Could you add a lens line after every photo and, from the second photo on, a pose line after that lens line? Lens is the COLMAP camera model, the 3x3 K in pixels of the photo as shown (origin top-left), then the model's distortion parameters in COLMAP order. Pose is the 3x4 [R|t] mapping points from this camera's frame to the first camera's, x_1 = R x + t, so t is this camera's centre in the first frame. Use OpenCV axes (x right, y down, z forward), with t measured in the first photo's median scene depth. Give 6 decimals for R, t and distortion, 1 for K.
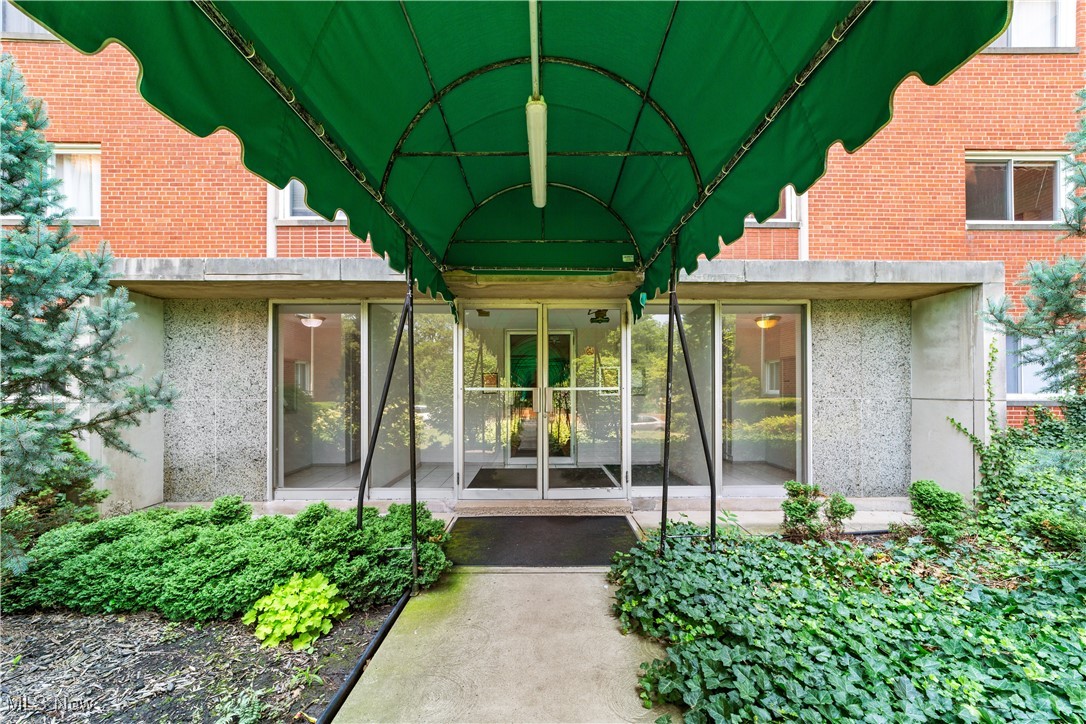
lens RADIAL K [[421.7, 0, 544.3], [0, 421.7, 367.1], [0, 0, 1]] dist [-0.002144, -0.000155]
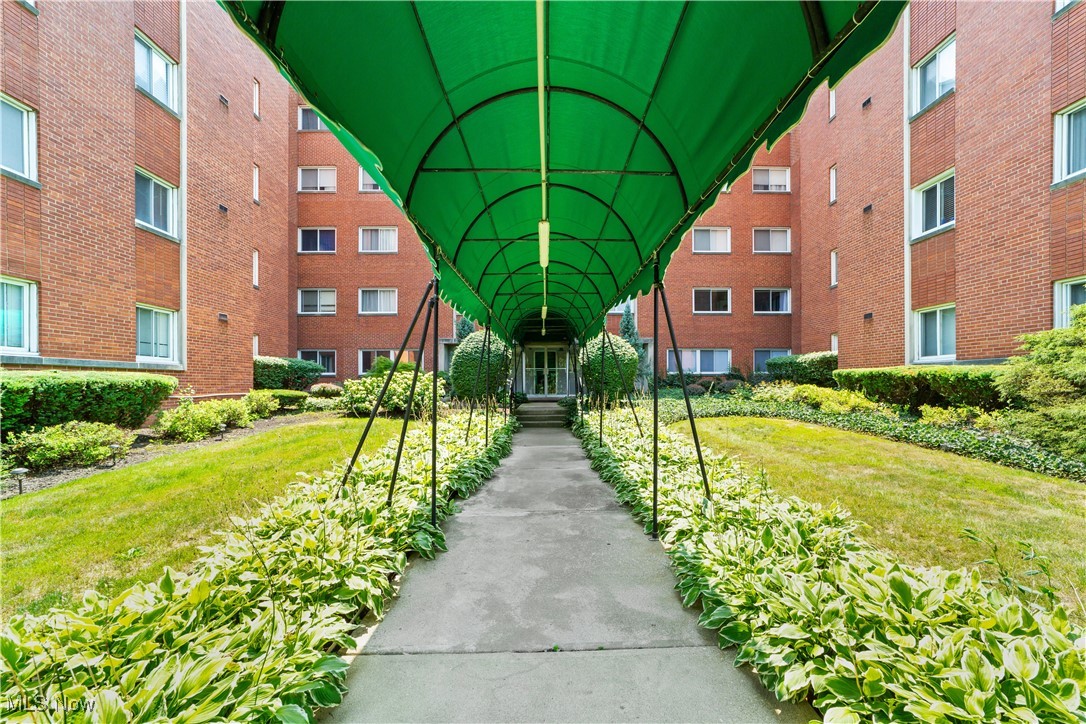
lens RADIAL K [[421.7, 0, 544.6], [0, 421.7, 365.0], [0, 0, 1]] dist [-0.002144, -0.000155]
pose [[0.999762, -0.002780, -0.021655, 0.023477], [0.002942, 0.999968, 0.007476, -0.004654], [0.021633, -0.007538, 0.999738, -1.004301]]
